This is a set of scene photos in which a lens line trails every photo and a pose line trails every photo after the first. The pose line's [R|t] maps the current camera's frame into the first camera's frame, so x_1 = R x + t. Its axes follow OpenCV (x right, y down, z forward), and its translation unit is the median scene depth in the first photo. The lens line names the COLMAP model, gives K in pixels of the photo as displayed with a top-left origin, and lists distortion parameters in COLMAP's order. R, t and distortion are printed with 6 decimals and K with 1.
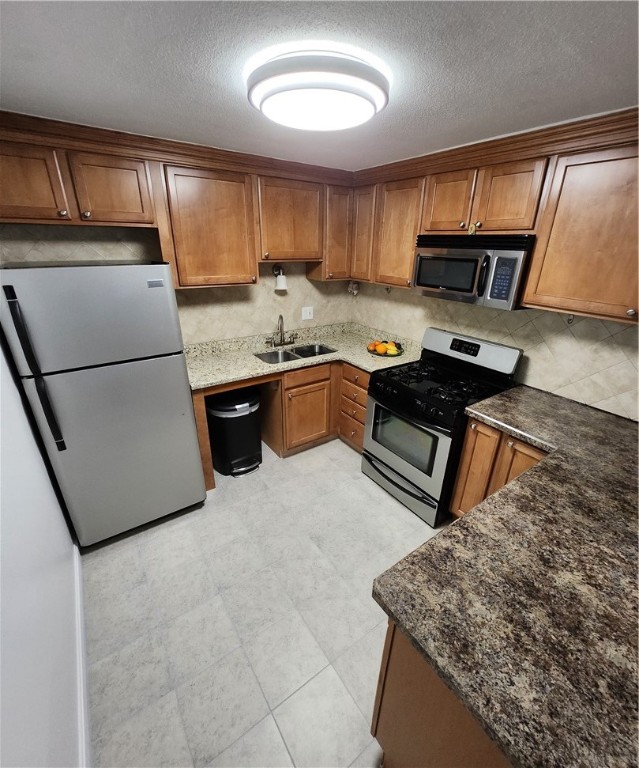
lens RADIAL K [[335.5, 0, 330.1], [0, 335.5, 386.3], [0, 0, 1]] dist [-0.012058, 0.003168]
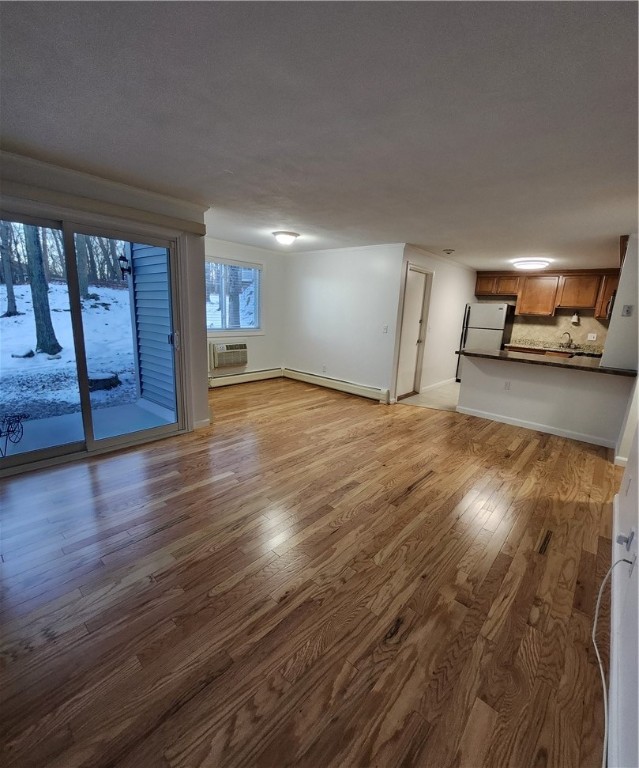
lens RADIAL K [[335.5, 0, 324.0], [0, 335.5, 385.5], [0, 0, 1]] dist [-0.012058, 0.003168]
pose [[0.235255, 0.208781, -0.949245, 1.962456], [-0.418699, 0.903155, 0.094876, 0.668785], [0.877124, 0.375128, 0.299889, -1.081644]]
